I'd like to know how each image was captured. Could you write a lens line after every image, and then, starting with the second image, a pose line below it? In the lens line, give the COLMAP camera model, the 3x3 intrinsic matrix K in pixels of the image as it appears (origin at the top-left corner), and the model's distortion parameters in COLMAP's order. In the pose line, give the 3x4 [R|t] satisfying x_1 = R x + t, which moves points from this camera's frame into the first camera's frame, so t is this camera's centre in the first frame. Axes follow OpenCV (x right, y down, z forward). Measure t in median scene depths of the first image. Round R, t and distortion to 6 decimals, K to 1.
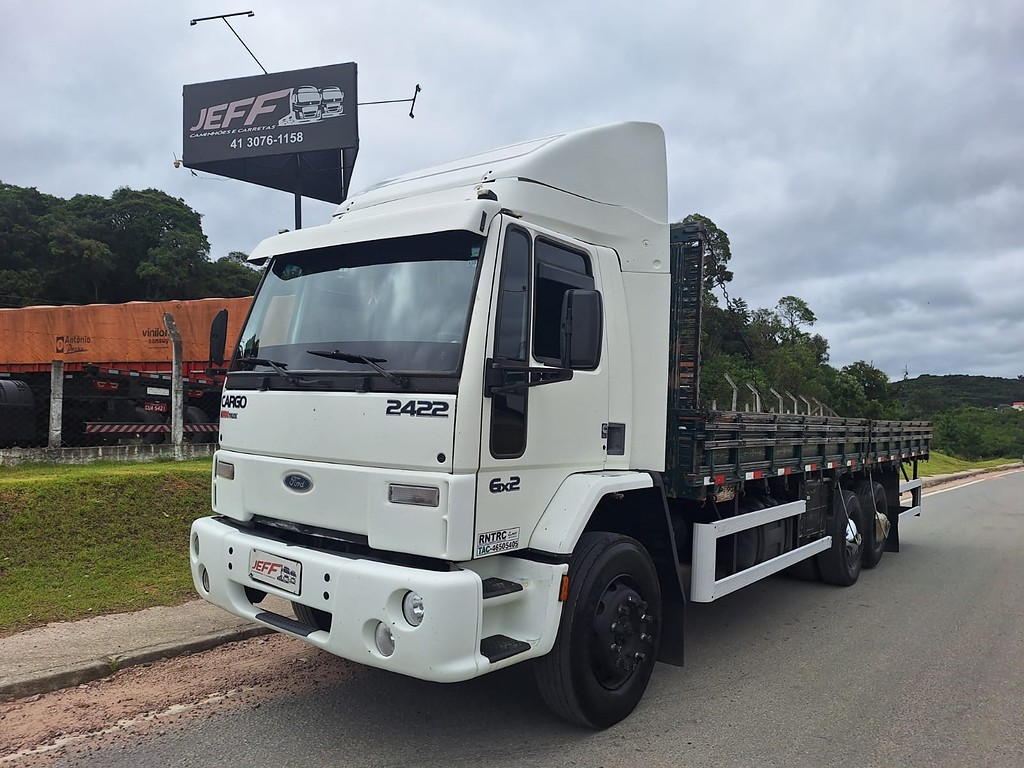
lens RADIAL K [[711.2, 0, 514.6], [0, 711.2, 396.2], [0, 0, 1]] dist [0.082130, -0.095710]
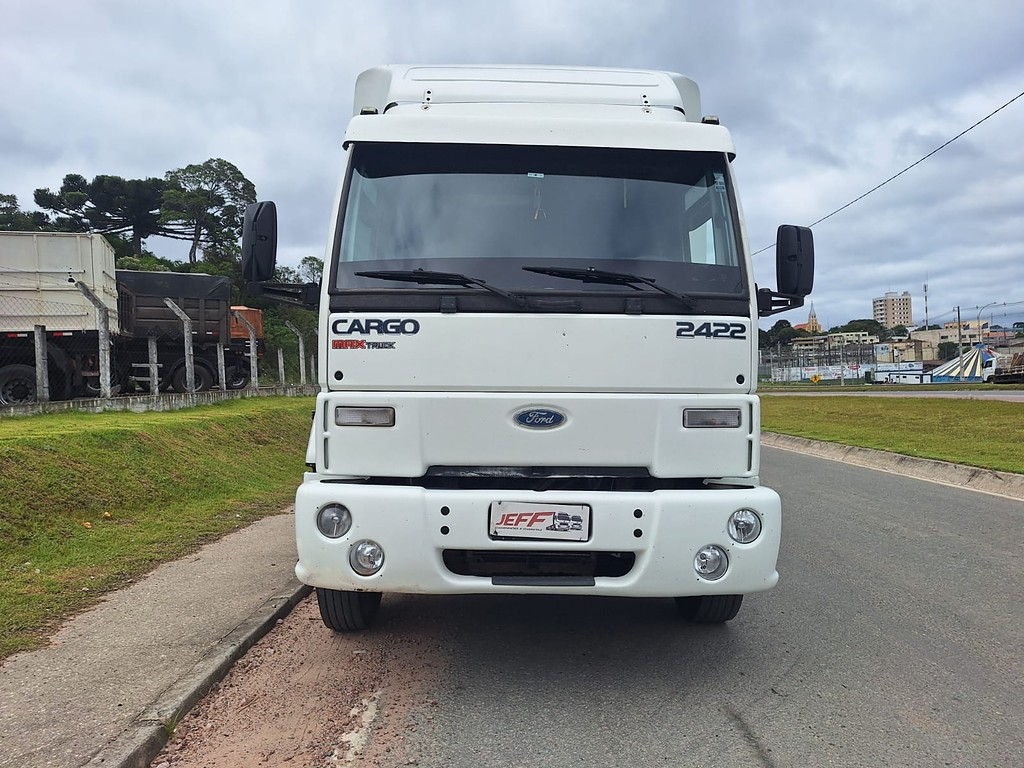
lens RADIAL K [[709.7, 0, 511.2], [0, 709.7, 379.6], [0, 0, 1]] dist [0.087366, -0.098556]
pose [[0.770908, -0.027085, 0.636370, -0.738217], [0.006077, 0.999363, 0.035173, 0.036480], [-0.636917, -0.023248, 0.770582, 0.307242]]
